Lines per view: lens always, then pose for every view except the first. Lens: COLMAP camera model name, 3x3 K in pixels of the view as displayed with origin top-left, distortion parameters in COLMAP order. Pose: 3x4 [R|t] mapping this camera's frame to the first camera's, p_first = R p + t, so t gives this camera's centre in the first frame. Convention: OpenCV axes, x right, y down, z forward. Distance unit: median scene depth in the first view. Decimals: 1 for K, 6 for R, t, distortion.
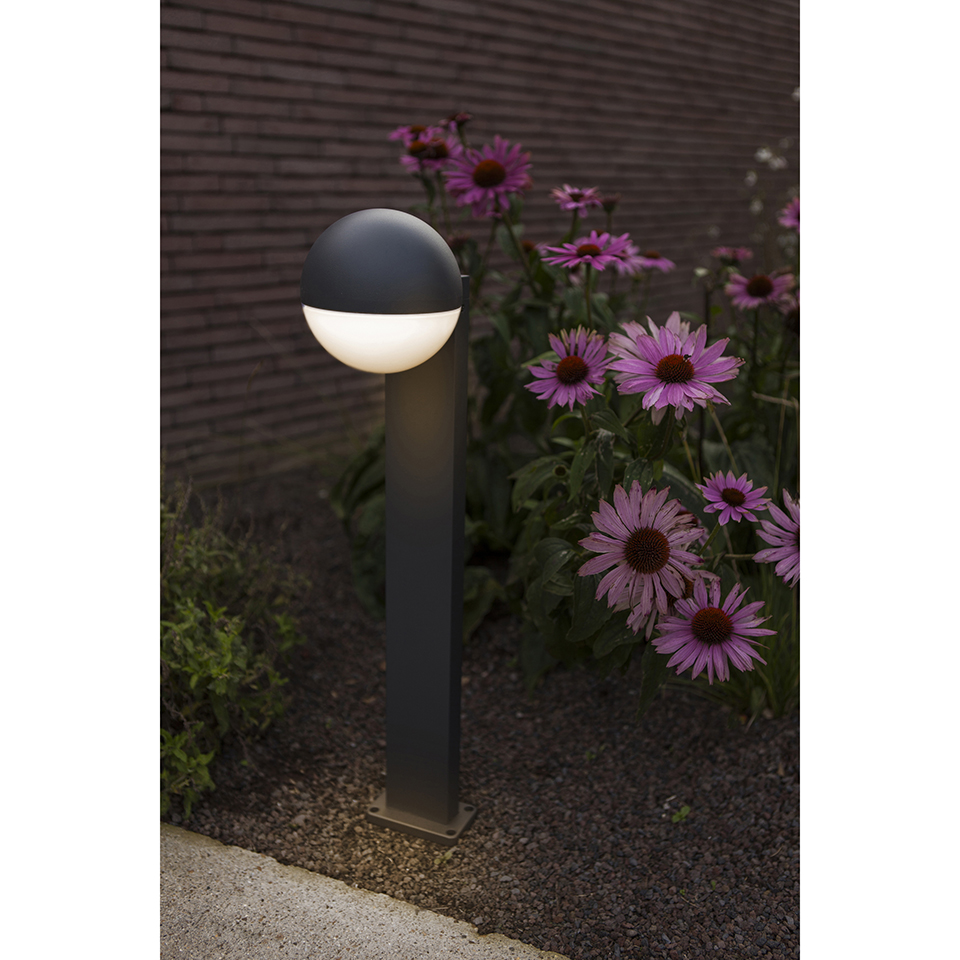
lens RADIAL K [[1034.6, 0, 480.0], [0, 1034.6, 480.0], [0, 0, 1]] dist [0.023978, 0.001424]
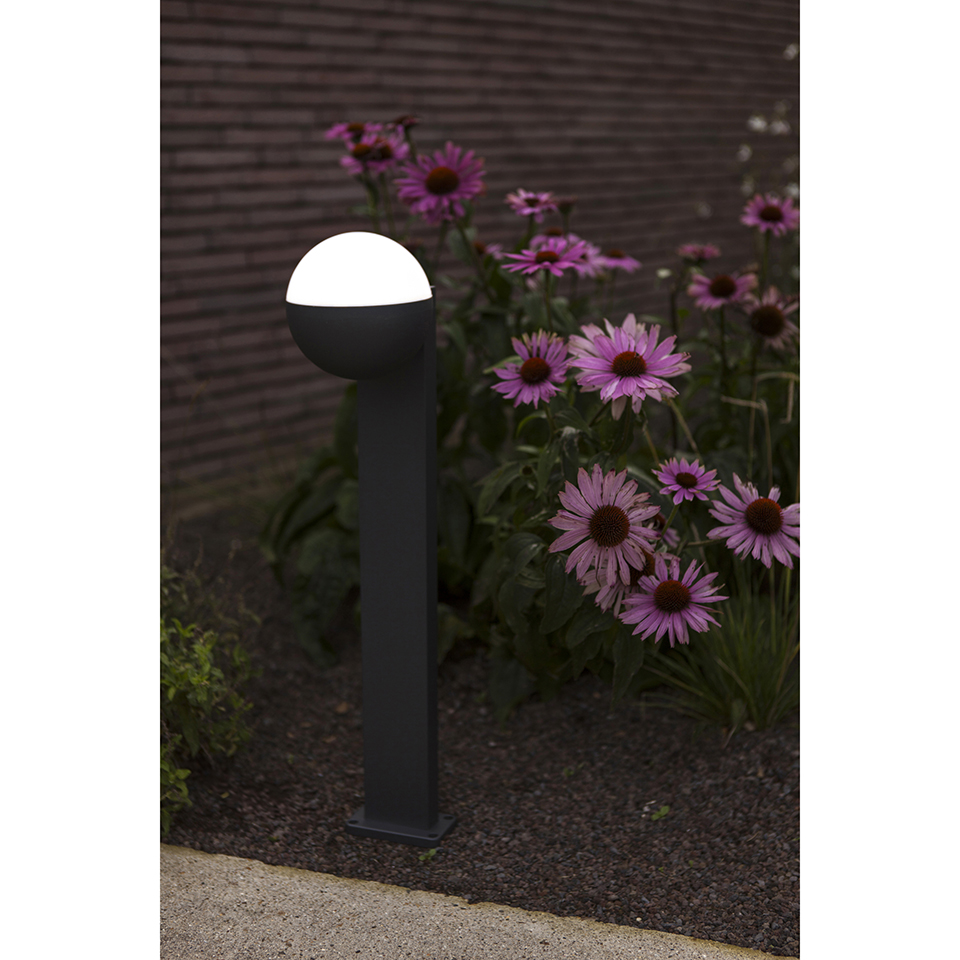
lens RADIAL K [[1418.4, 0, 505.3], [0, 1418.4, 452.2], [0, 0, 1]] dist [-0.039649, 0.016428]
pose [[0.996780, -0.034631, 0.072320, -0.039988], [0.039579, 0.996890, -0.068143, 0.060094], [-0.069735, 0.070786, 0.995051, -0.353955]]
